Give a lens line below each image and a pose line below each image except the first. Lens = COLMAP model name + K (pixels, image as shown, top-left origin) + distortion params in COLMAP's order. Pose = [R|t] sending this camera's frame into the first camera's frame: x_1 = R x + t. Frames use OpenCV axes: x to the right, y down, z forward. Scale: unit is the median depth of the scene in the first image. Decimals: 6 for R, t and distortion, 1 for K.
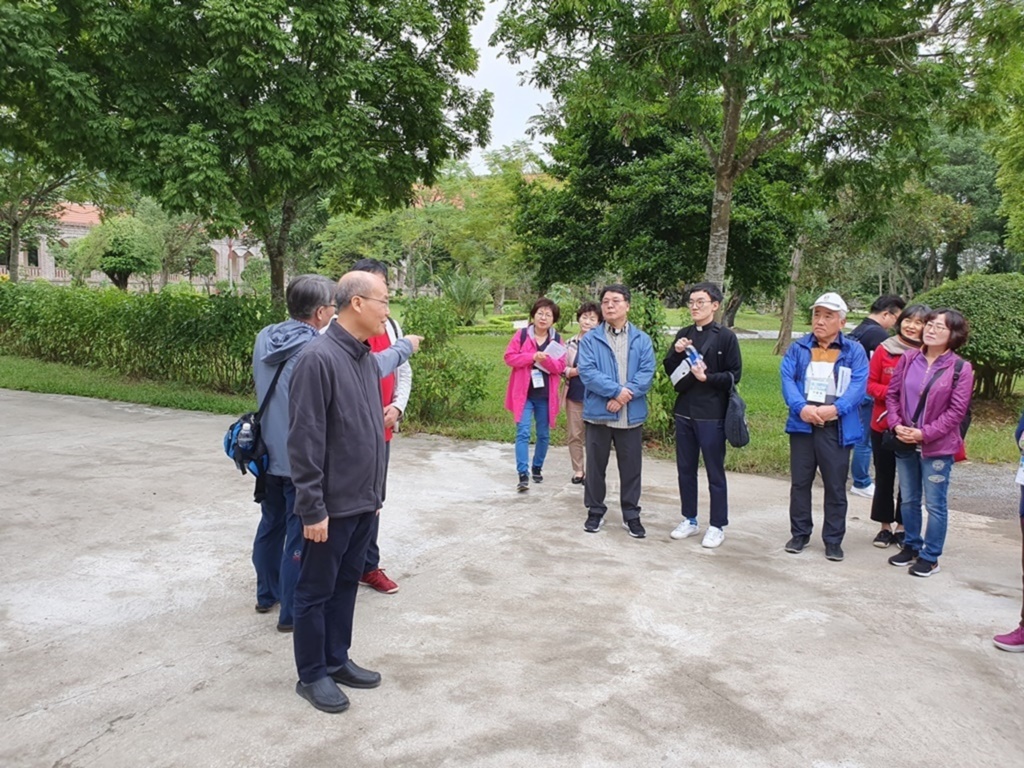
lens RADIAL K [[792.9, 0, 512.0], [0, 792.9, 384.0], [0, 0, 1]] dist [-0.000929, 0.007789]
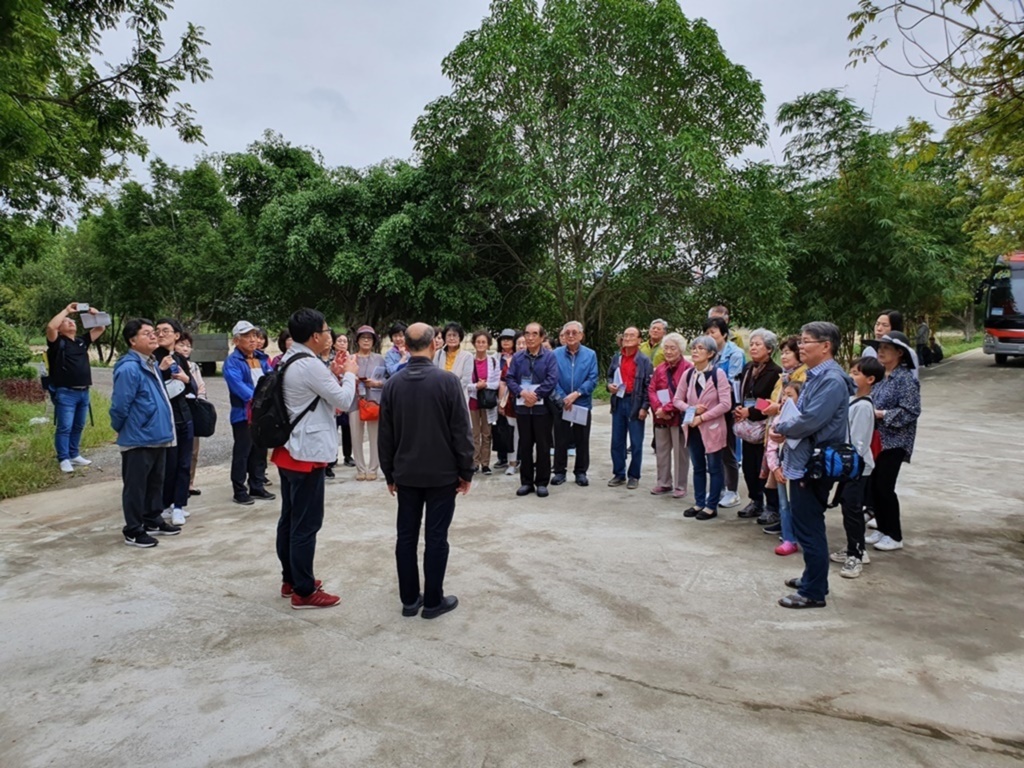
lens RADIAL K [[792.9, 0, 512.0], [0, 792.9, 384.0], [0, 0, 1]] dist [-0.000929, 0.007789]
pose [[-0.010552, -0.111166, 0.993746, -0.553778], [0.107575, 0.987907, 0.111655, -0.059095], [-0.994141, 0.108080, 0.001534, 0.269370]]
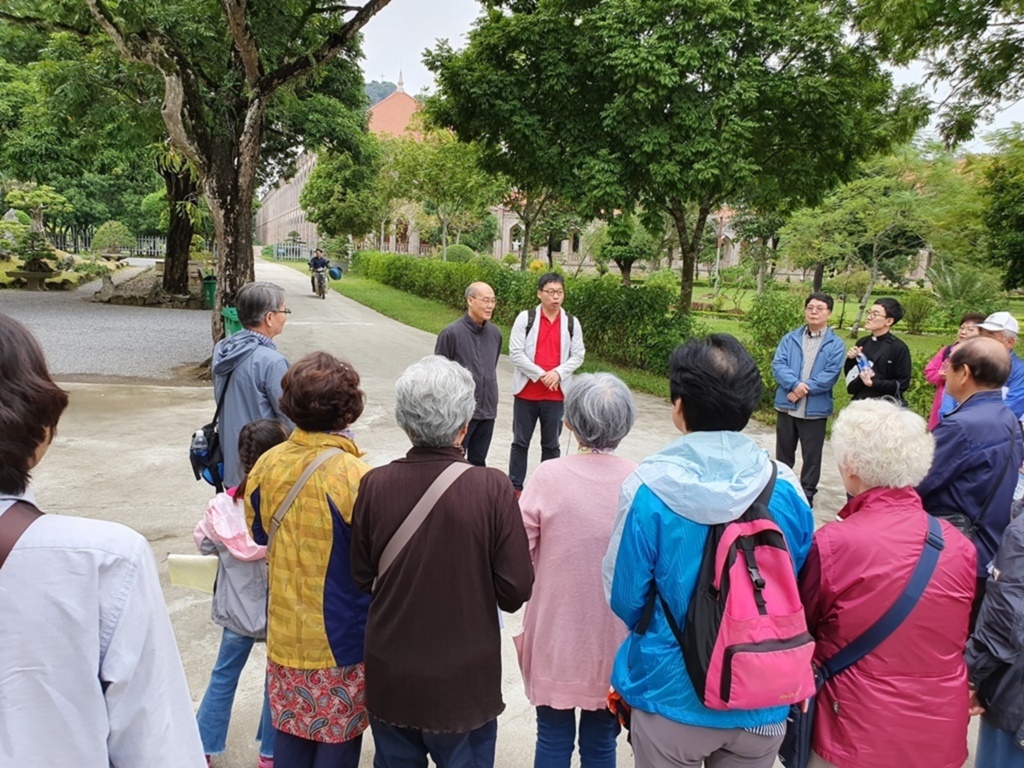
lens RADIAL K [[792.9, 0, 512.0], [0, 792.9, 384.0], [0, 0, 1]] dist [-0.000929, 0.007789]
pose [[0.799403, 0.108647, -0.590889, 0.269871], [-0.097913, 0.993924, 0.050288, -0.007628], [0.592762, 0.017655, 0.805184, -0.091518]]
